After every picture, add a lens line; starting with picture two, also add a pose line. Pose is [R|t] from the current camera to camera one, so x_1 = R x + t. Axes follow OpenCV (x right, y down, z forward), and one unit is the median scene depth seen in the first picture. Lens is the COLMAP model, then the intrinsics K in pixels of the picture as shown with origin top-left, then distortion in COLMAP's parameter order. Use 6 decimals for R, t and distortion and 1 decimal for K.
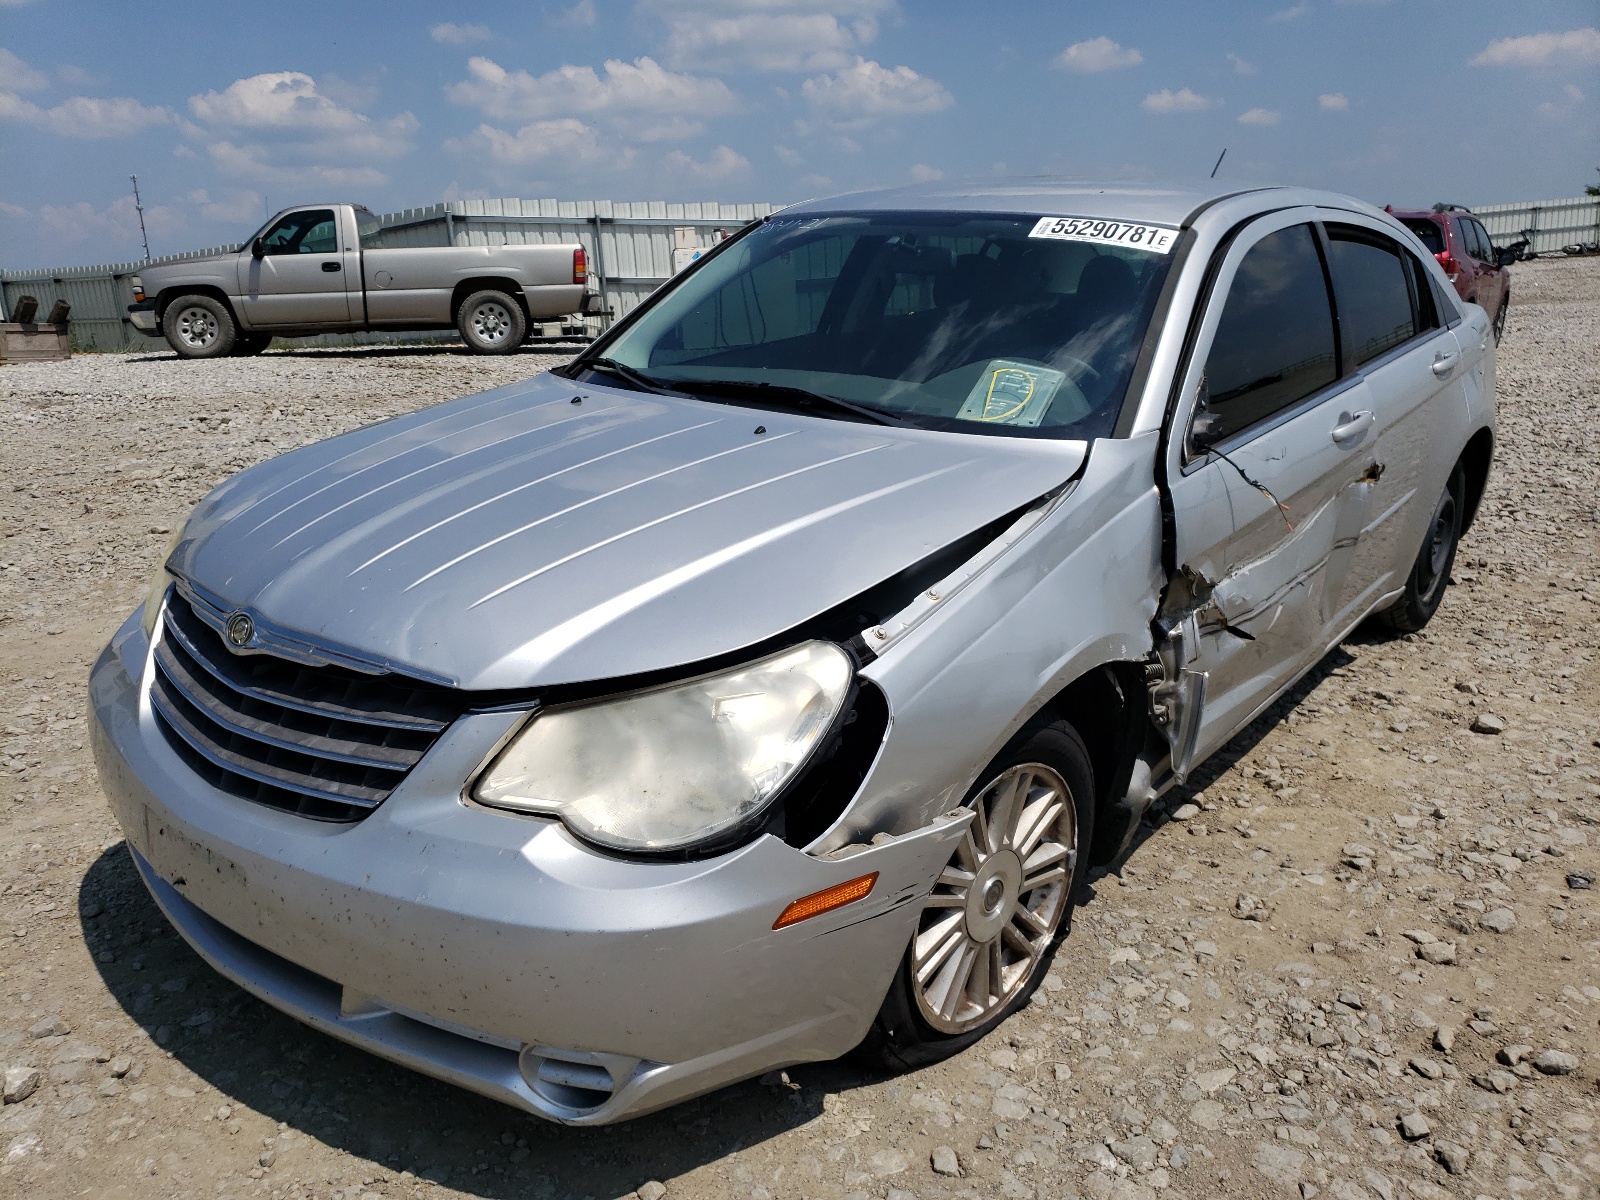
lens RADIAL K [[1257.3, 0, 800.0], [0, 1257.3, 600.0], [0, 0, 1]] dist [-0.008508, -0.010388]
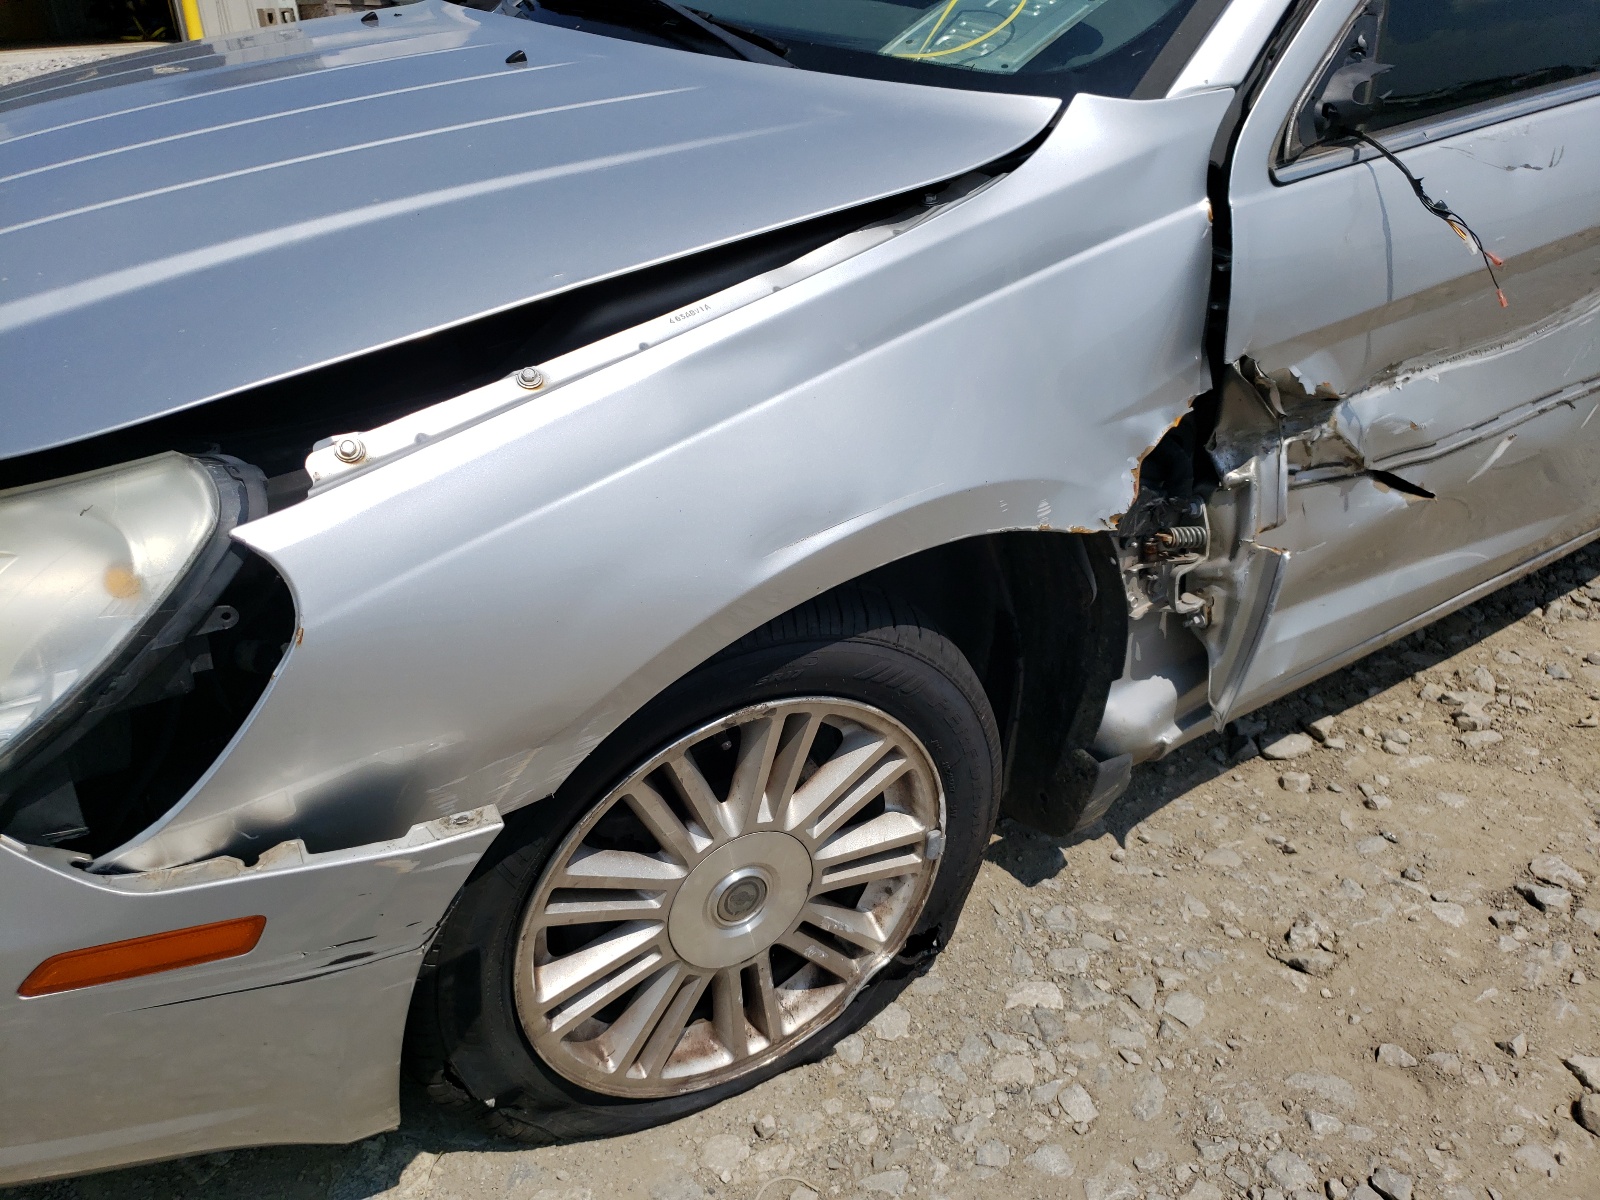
lens RADIAL K [[1288.7, 0, 800.0], [0, 1288.7, 600.0], [0, 0, 1]] dist [0.012908, 0.005586]
pose [[0.958618, 0.140296, -0.247728, 0.265739], [-0.084642, 0.971248, 0.222515, -0.032804], [0.271824, -0.192338, 0.942930, 0.396798]]
